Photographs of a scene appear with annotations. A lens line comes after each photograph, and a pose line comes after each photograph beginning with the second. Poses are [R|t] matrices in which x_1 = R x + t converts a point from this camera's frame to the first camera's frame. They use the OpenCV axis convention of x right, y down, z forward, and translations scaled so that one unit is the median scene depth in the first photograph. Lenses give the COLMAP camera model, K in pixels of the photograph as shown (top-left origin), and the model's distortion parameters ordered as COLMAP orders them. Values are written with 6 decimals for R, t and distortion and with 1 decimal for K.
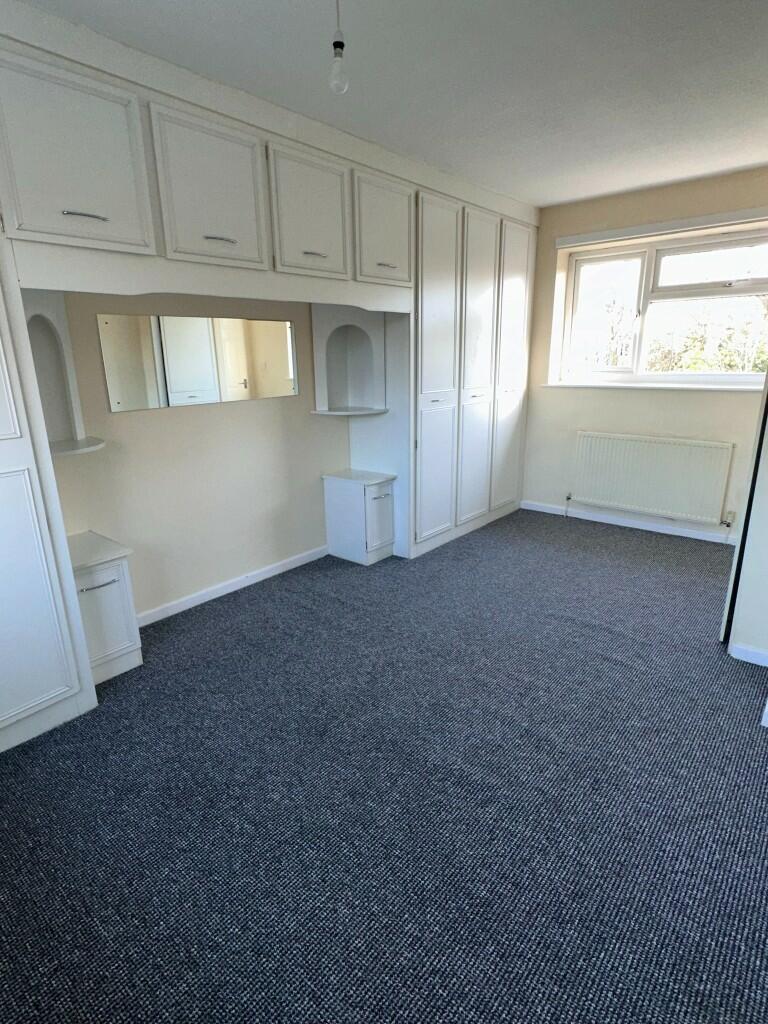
lens RADIAL K [[548.7, 0, 383.0], [0, 548.7, 512.5], [0, 0, 1]] dist [-0.006048, 0.001715]
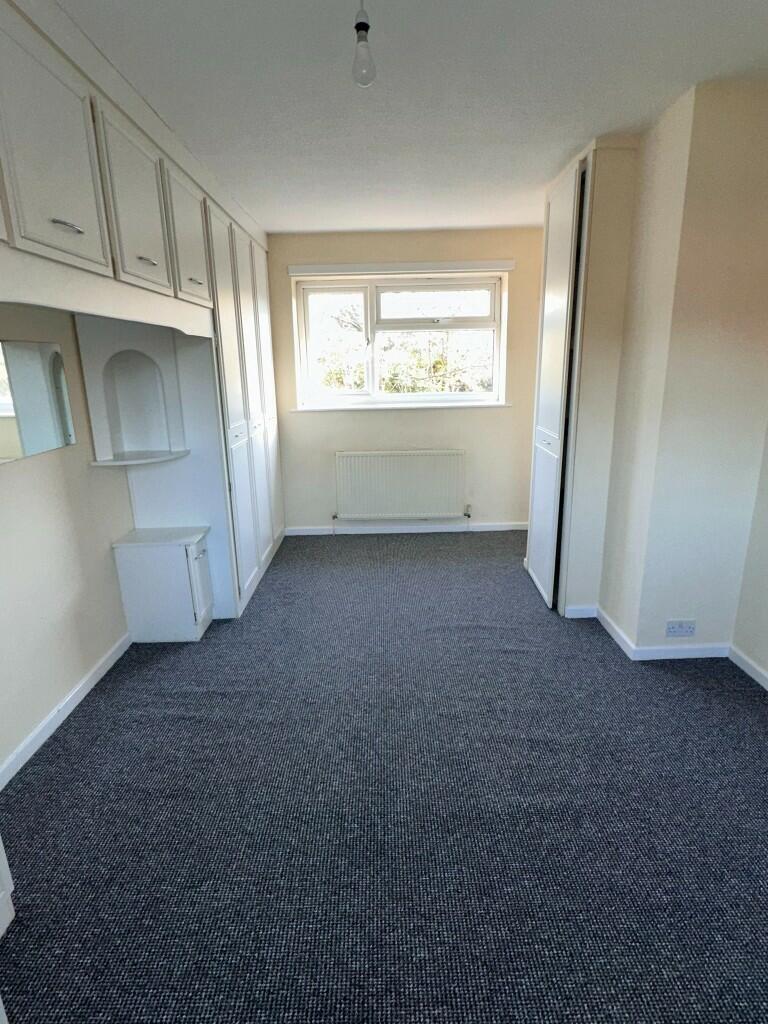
lens RADIAL K [[548.7, 0, 384.1], [0, 548.7, 511.2], [0, 0, 1]] dist [-0.006048, 0.001715]
pose [[0.761828, -0.167240, 0.625819, -0.286907], [0.188072, 0.981588, 0.033368, -0.065995], [-0.619877, 0.092278, 0.779254, 0.166250]]
